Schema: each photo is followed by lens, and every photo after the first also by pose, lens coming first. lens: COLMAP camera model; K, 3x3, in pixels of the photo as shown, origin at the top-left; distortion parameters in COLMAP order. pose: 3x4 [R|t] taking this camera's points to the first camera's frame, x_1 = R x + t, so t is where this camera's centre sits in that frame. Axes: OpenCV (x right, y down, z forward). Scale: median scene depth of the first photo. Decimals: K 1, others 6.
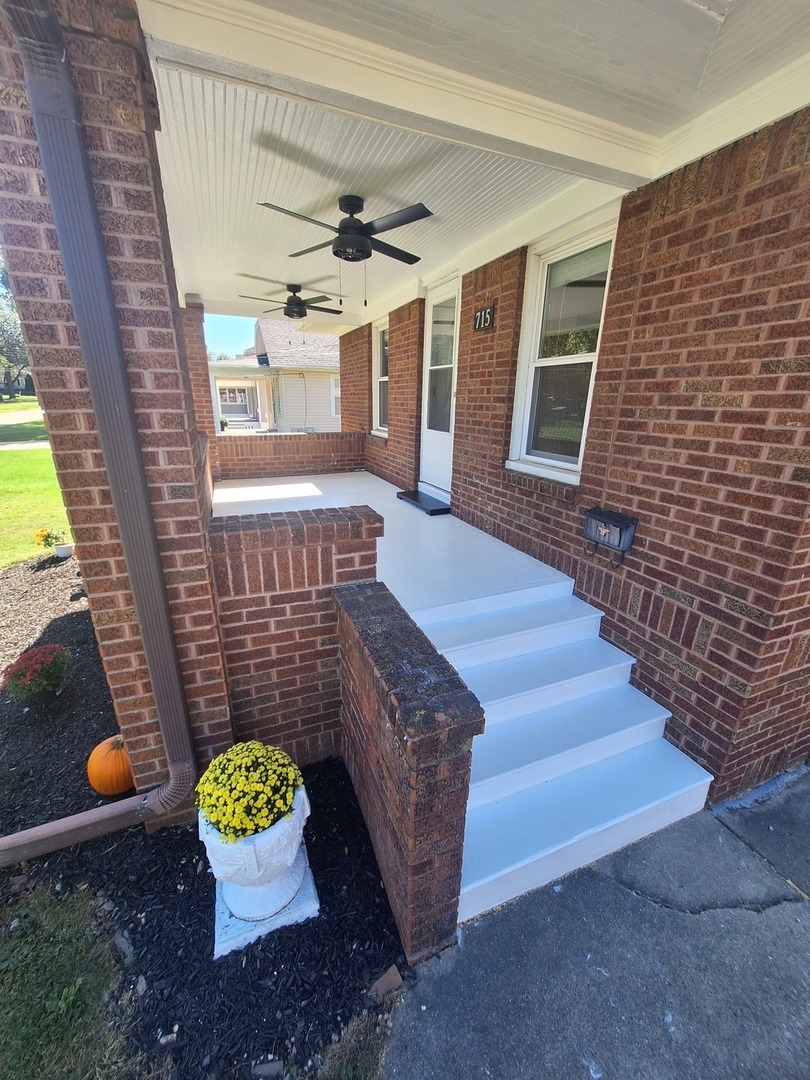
lens RADIAL K [[424.1, 0, 411.1], [0, 424.1, 541.9], [0, 0, 1]] dist [-0.007211, 0.001430]
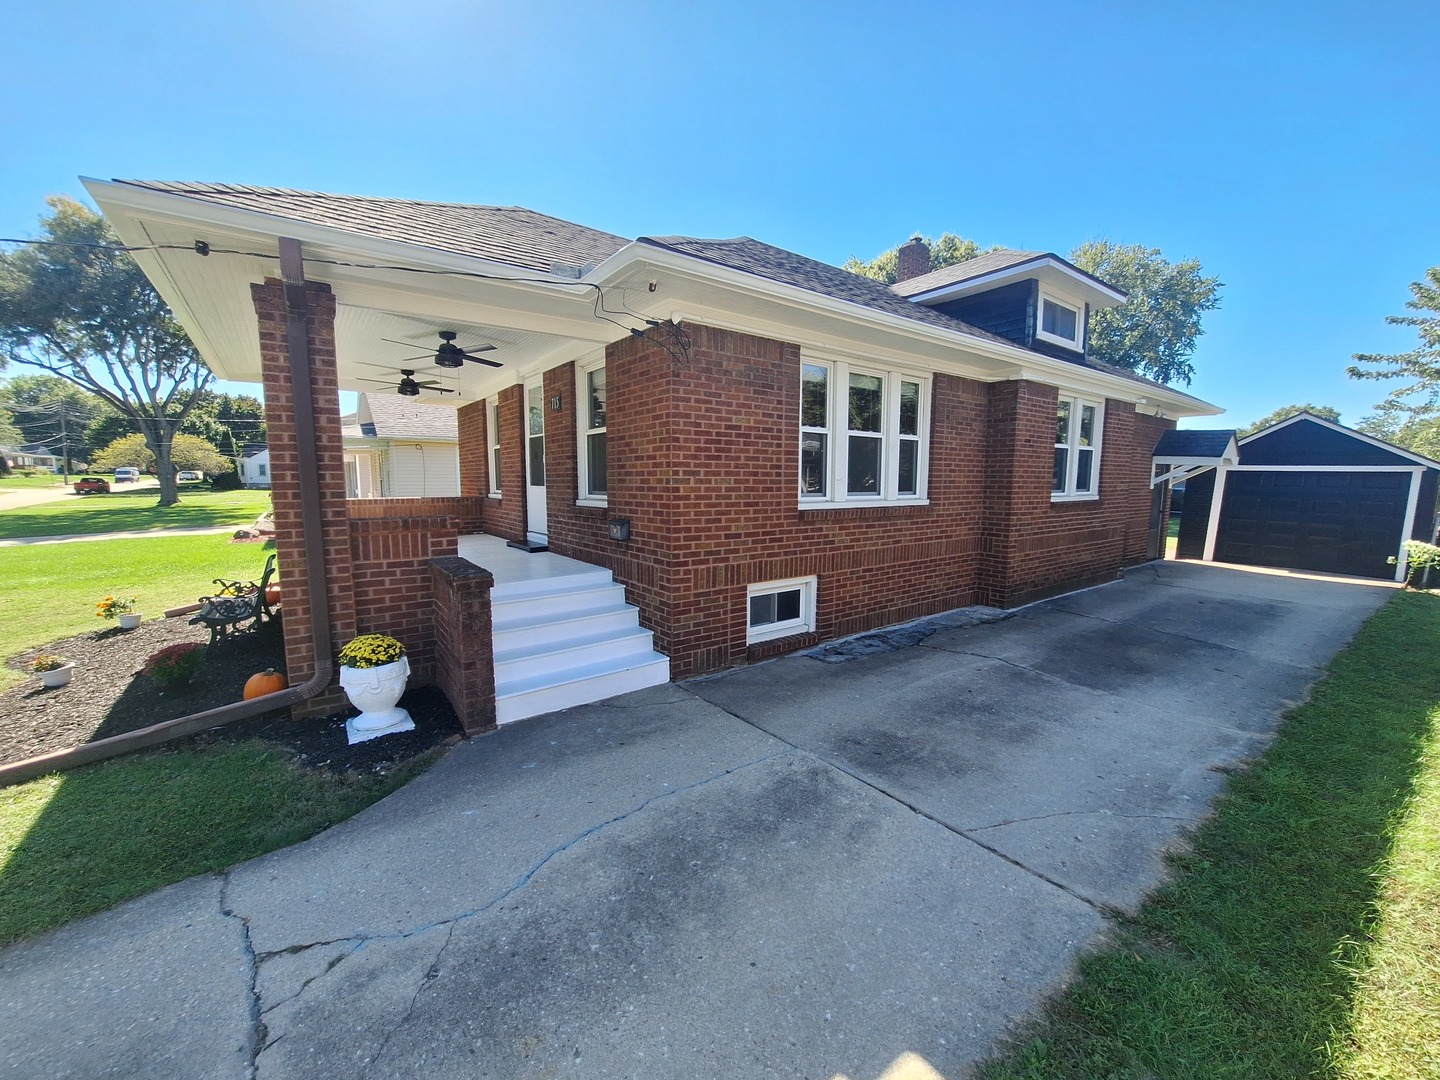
lens RADIAL K [[565.4, 0, 724.5], [0, 565.4, 547.0], [0, 0, 1]] dist [-0.007211, 0.001430]
pose [[0.968822, -0.043845, 0.243847, 0.396762], [0.092284, 0.977255, -0.190937, 0.583812], [-0.229929, 0.207487, 0.950832, -1.358078]]
